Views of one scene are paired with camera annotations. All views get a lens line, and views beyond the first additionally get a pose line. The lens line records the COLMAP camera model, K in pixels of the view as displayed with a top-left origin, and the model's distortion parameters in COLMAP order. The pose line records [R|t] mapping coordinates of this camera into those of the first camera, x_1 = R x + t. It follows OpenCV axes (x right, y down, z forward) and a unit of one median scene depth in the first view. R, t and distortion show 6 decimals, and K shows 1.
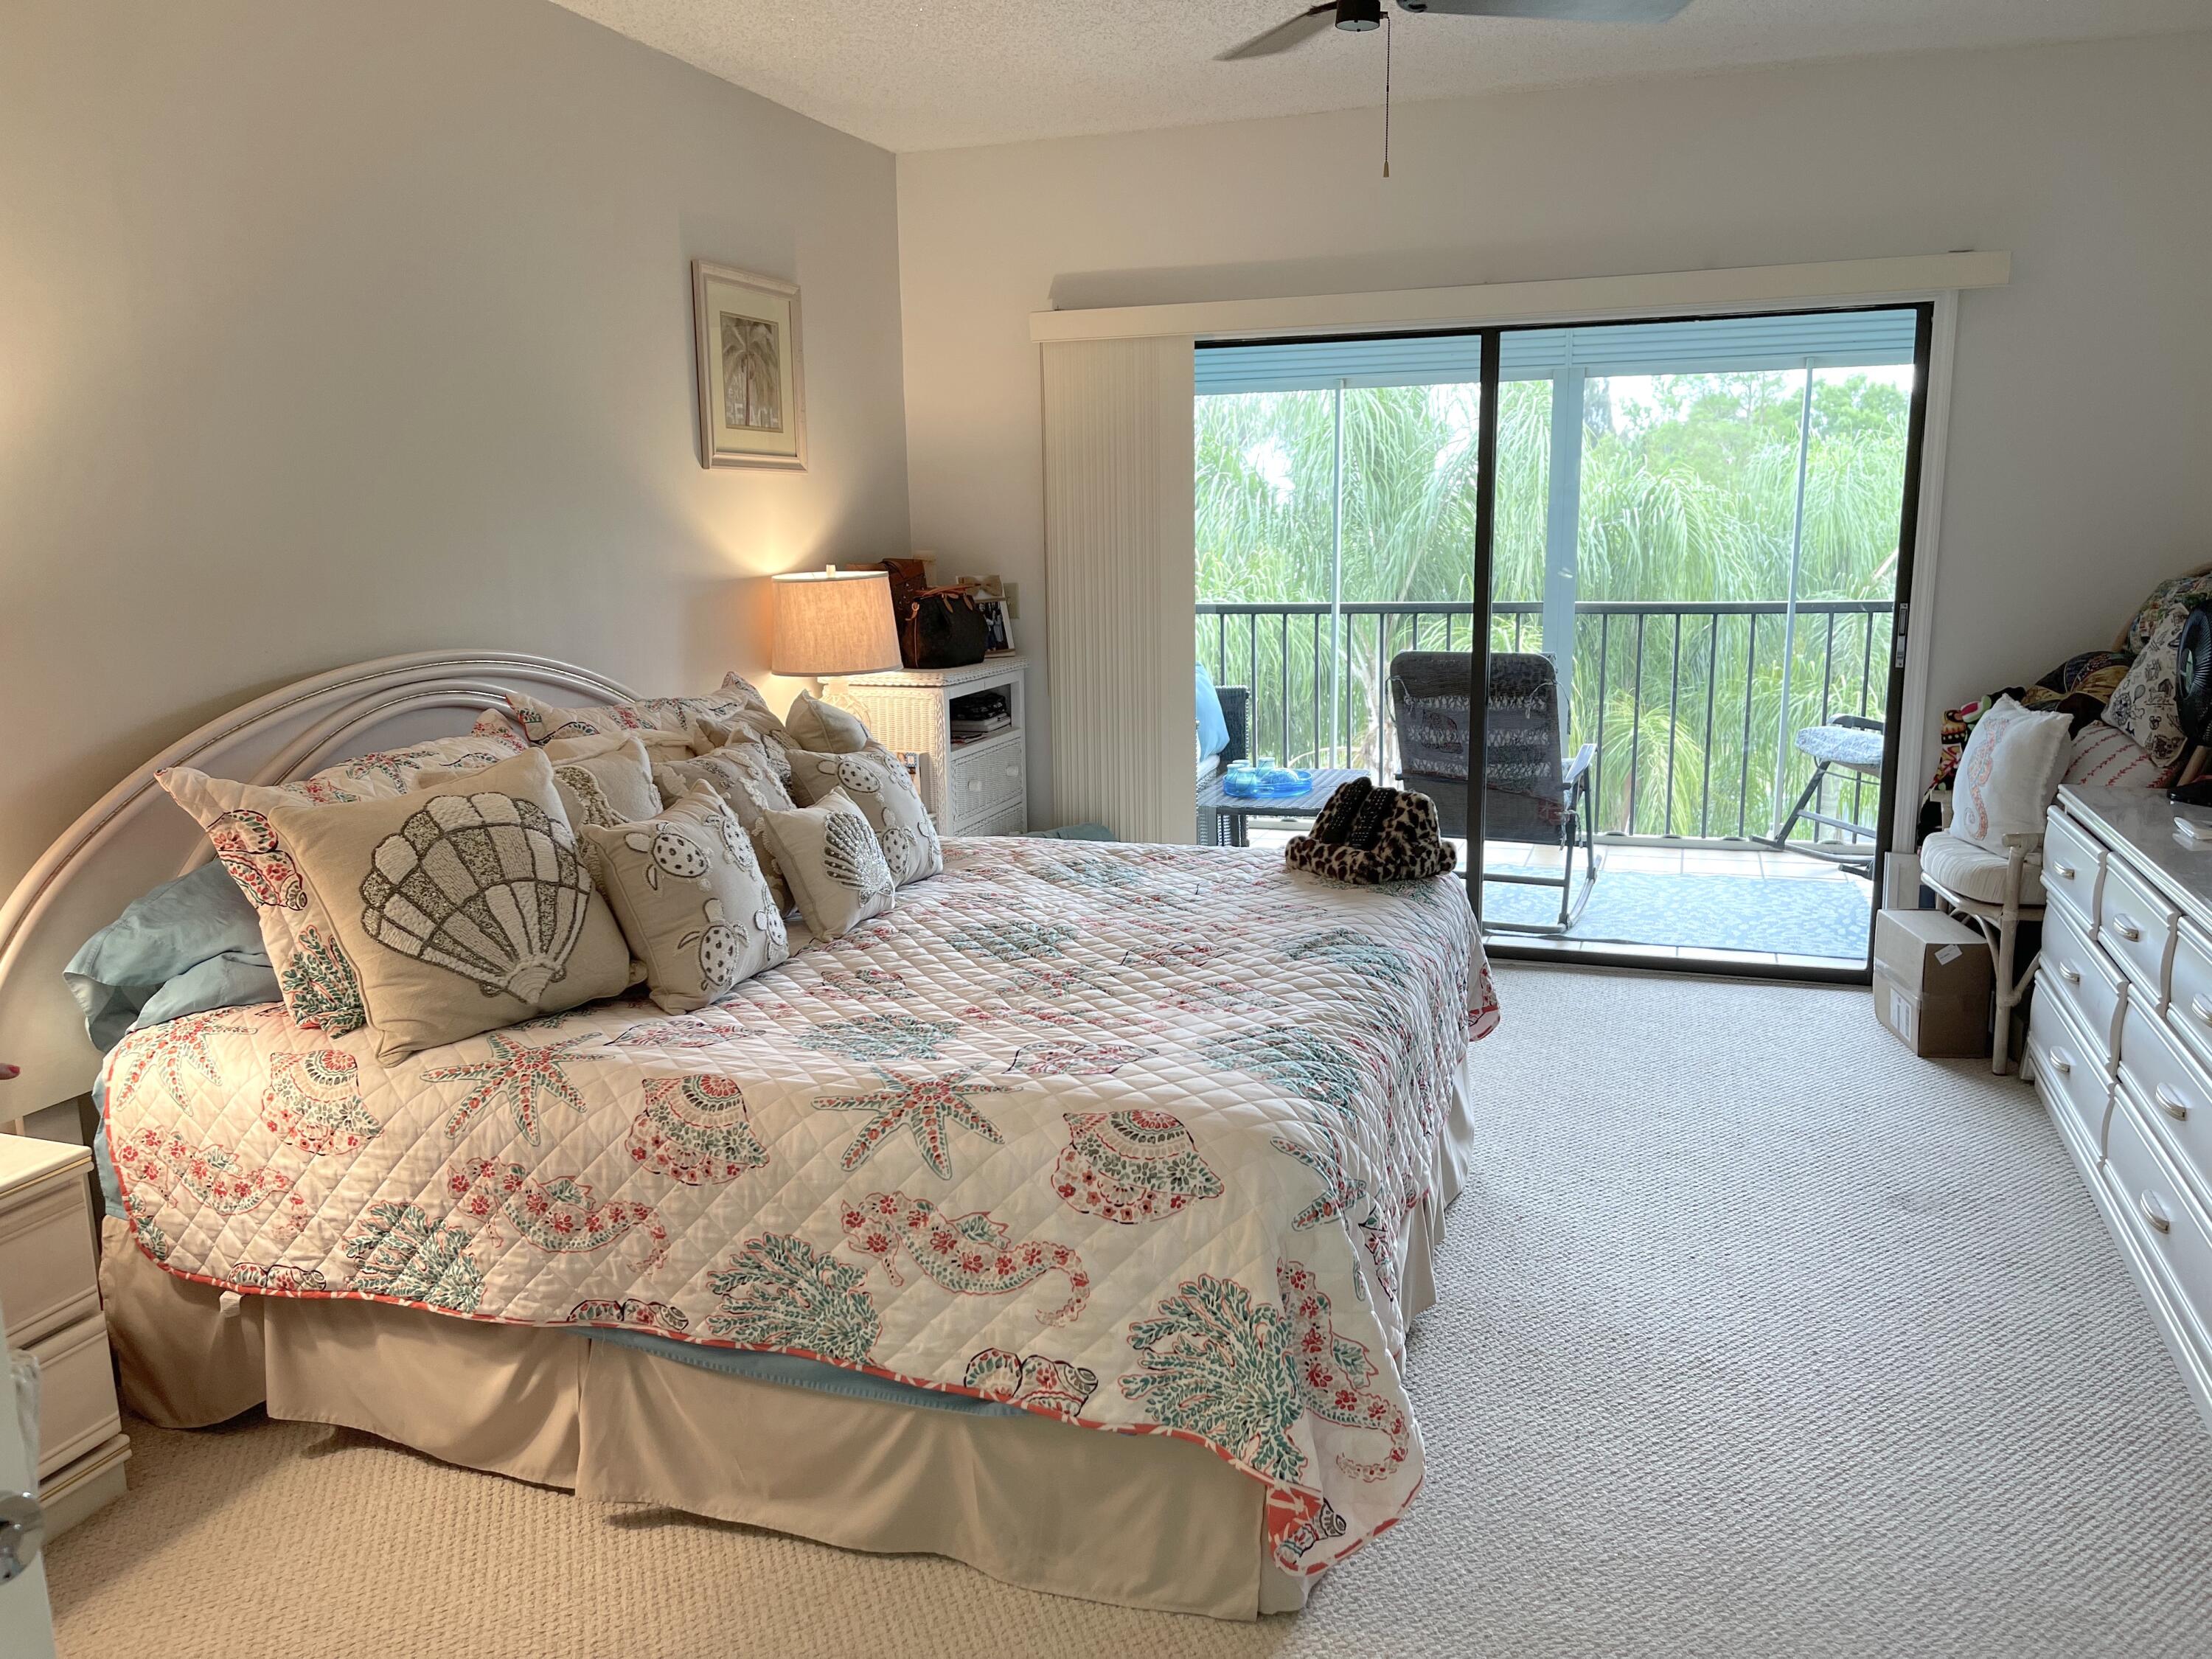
lens RADIAL K [[1691.2, 0, 1094.3], [0, 1691.2, 835.0], [0, 0, 1]] dist [0.051793, -0.042137]
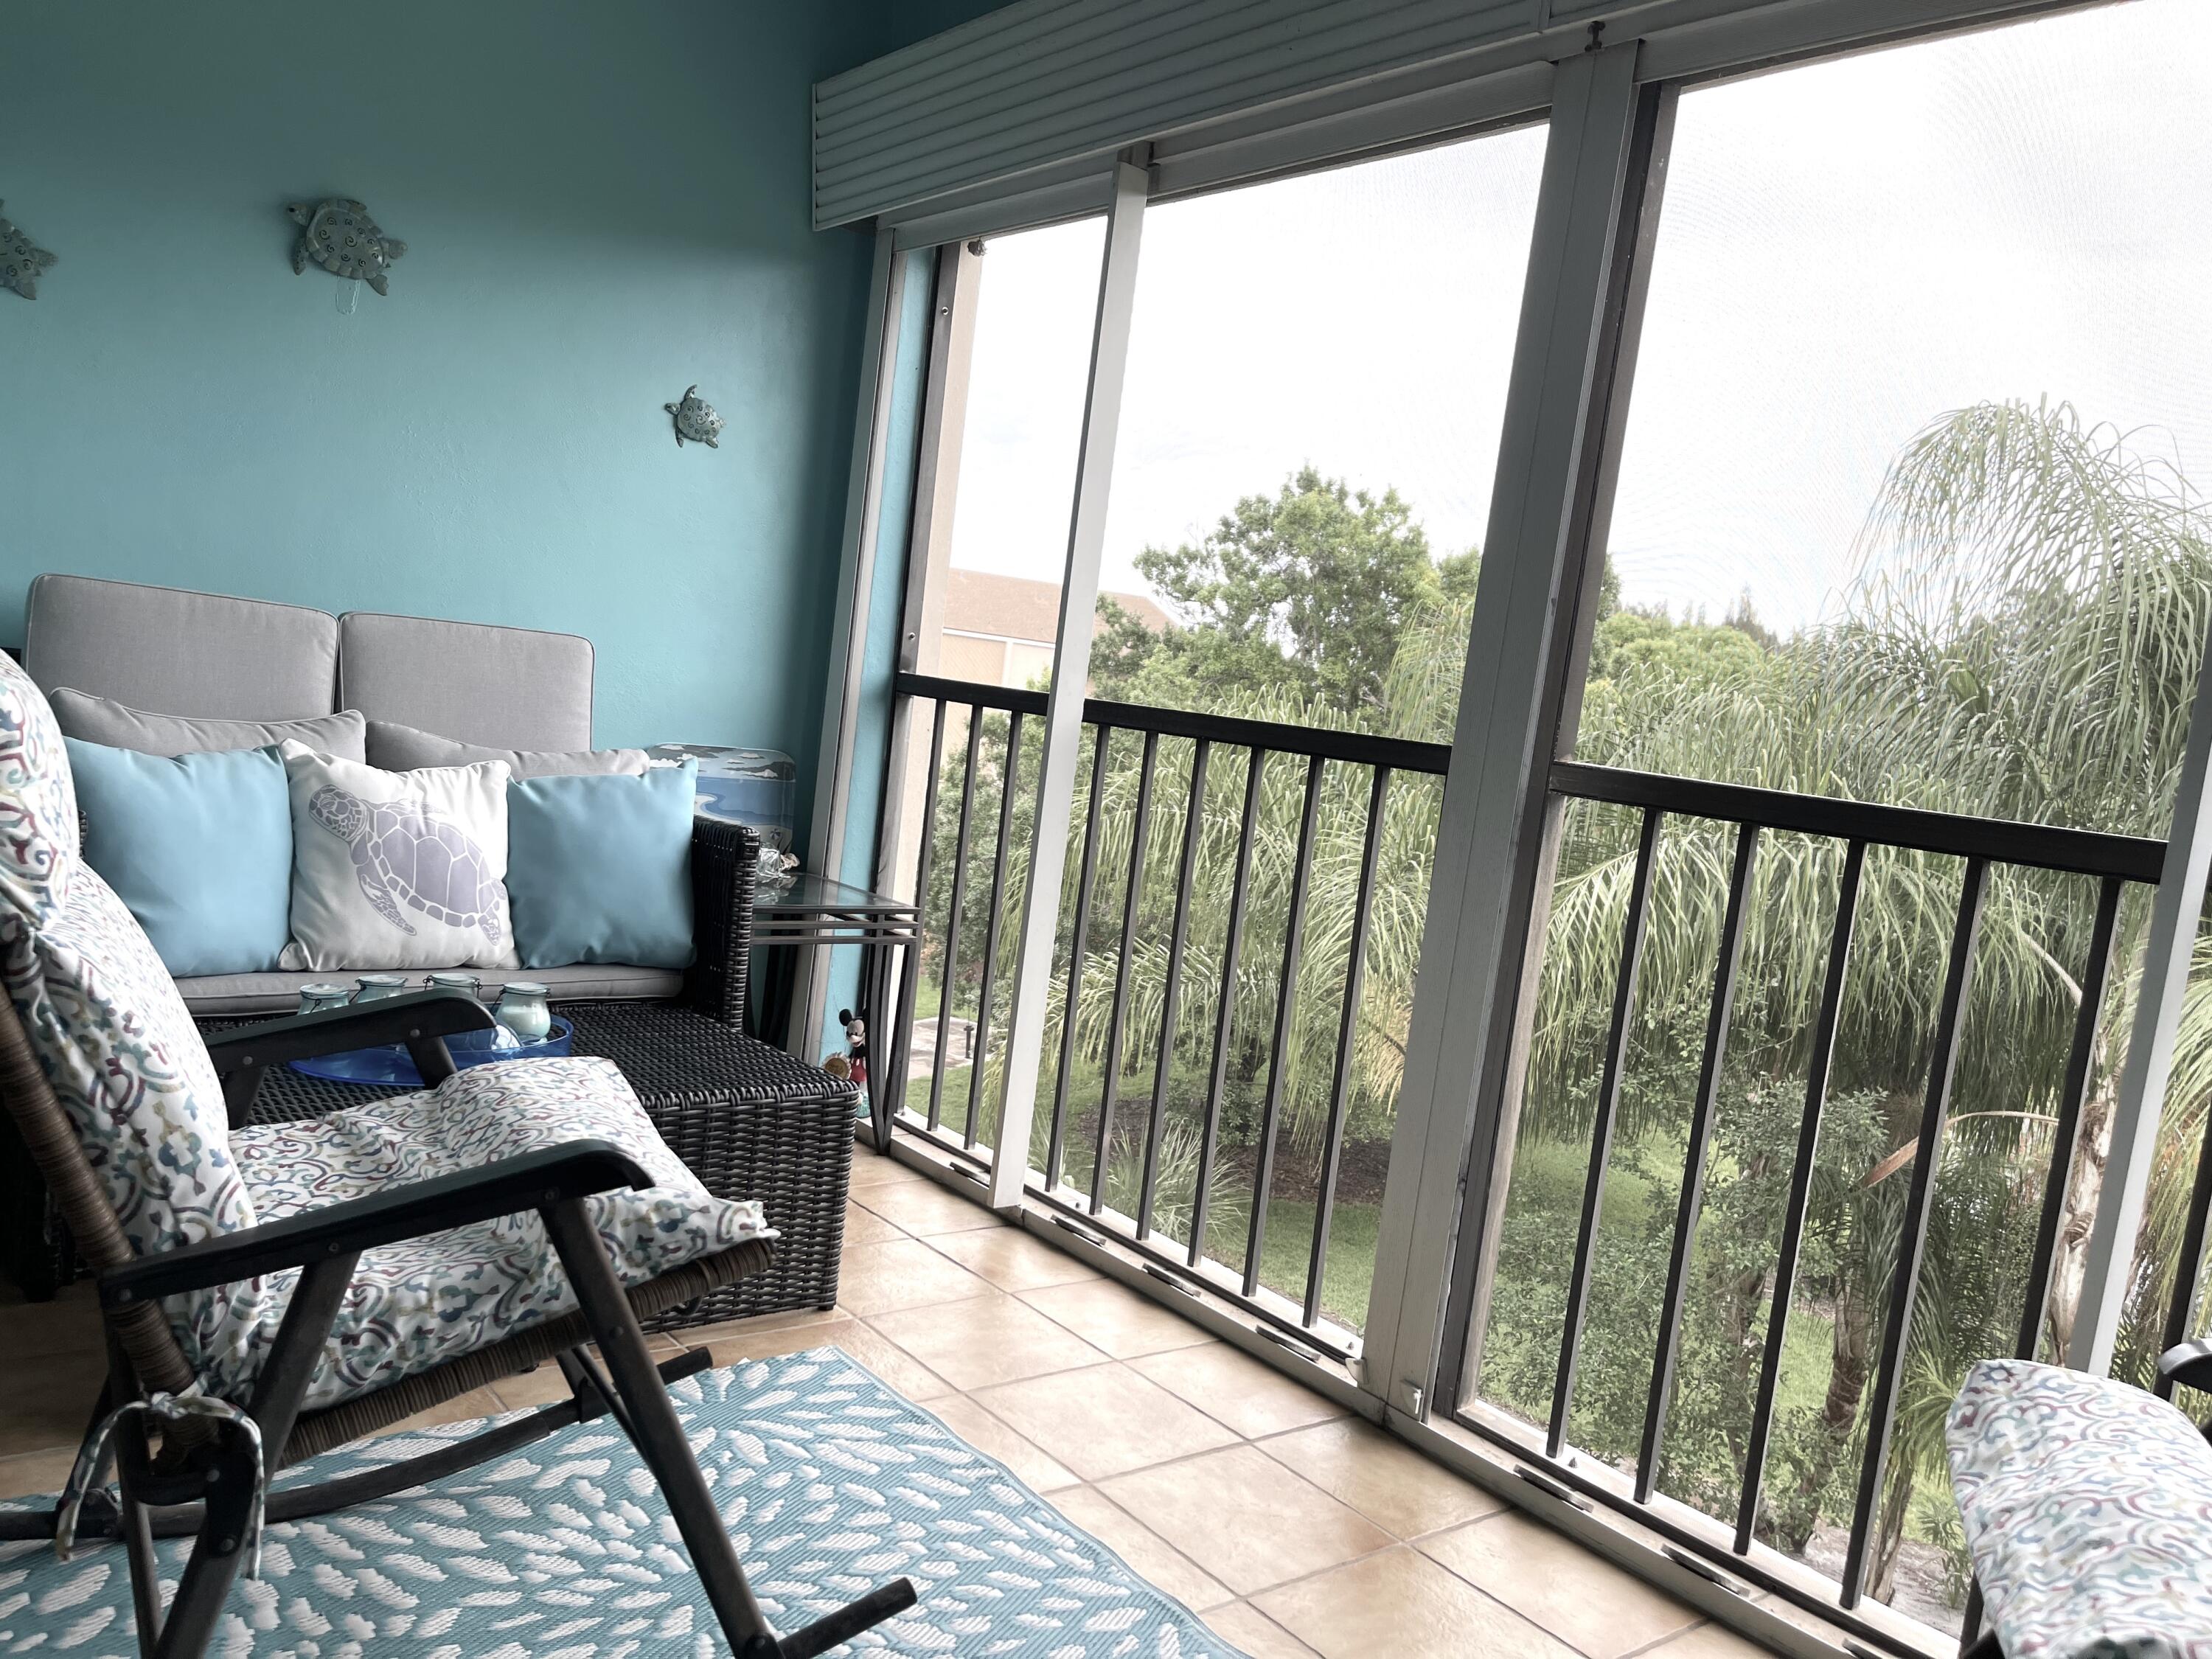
lens RADIAL K [[1691.2, 0, 1094.3], [0, 1691.2, 835.0], [0, 0, 1]] dist [0.051793, -0.042137]
pose [[0.839793, 0.165175, -0.517169, 0.174364], [-0.231117, 0.970735, -0.065258, -0.035630], [0.491255, 0.174330, 0.853392, 0.304432]]
